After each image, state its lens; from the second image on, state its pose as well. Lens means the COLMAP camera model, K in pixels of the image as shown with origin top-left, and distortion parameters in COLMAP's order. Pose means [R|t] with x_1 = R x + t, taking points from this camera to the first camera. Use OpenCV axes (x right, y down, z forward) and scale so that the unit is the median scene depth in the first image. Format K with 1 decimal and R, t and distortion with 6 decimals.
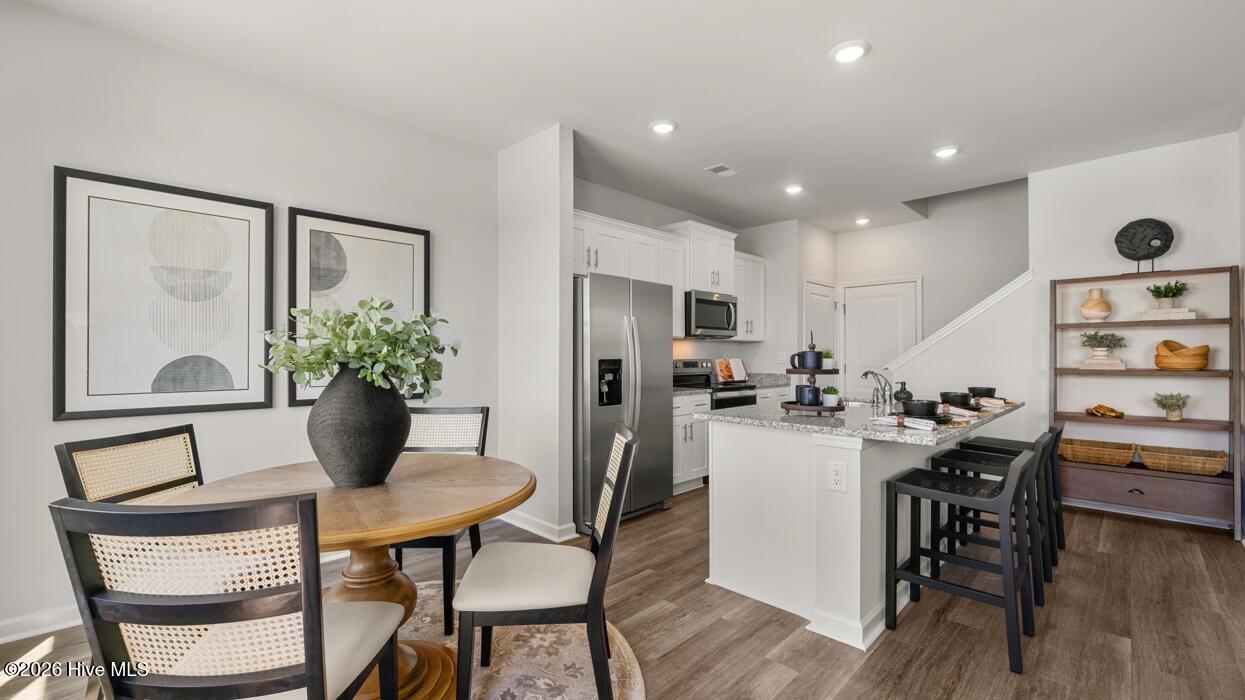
lens RADIAL K [[520.4, 0, 620.0], [0, 520.4, 353.4], [0, 0, 1]] dist [0.003080, -0.000601]
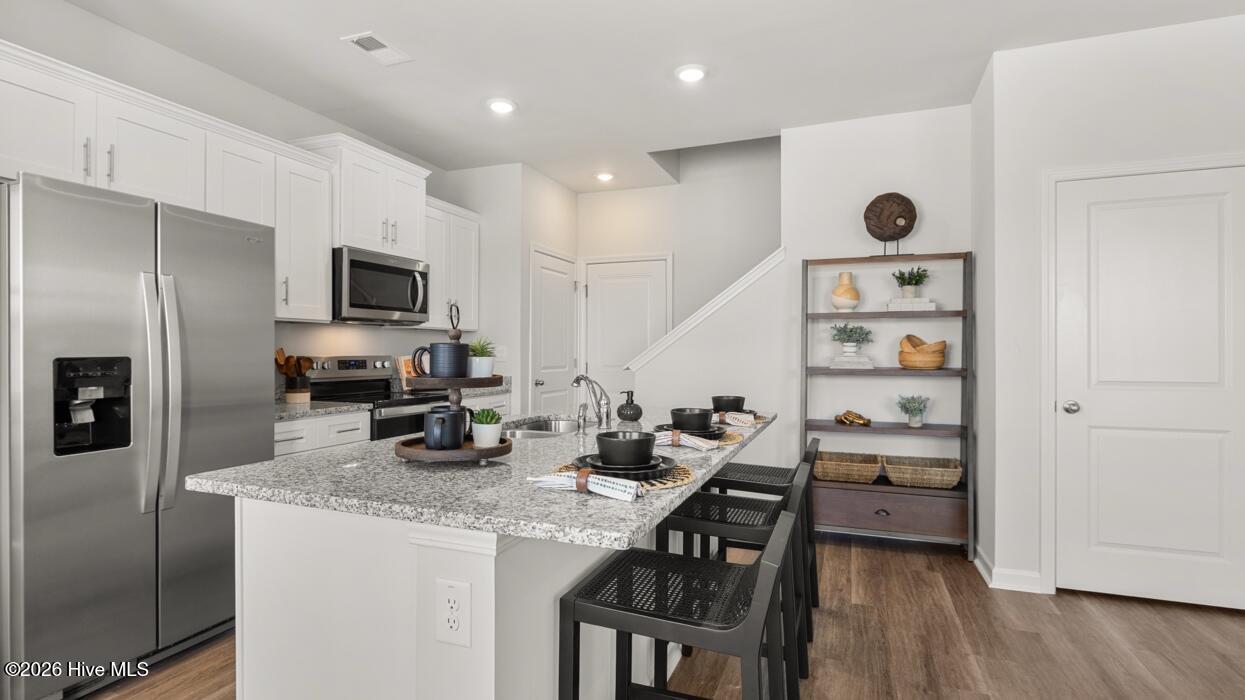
lens RADIAL K [[589.9, 0, 618.3], [0, 589.9, 353.6], [0, 0, 1]] dist [-0.000488, 0.000463]
pose [[0.919271, 0.001058, 0.393623, 0.211810], [-0.004688, 0.999955, 0.008260, 0.000501], [-0.393597, -0.009439, 0.919235, 0.282803]]
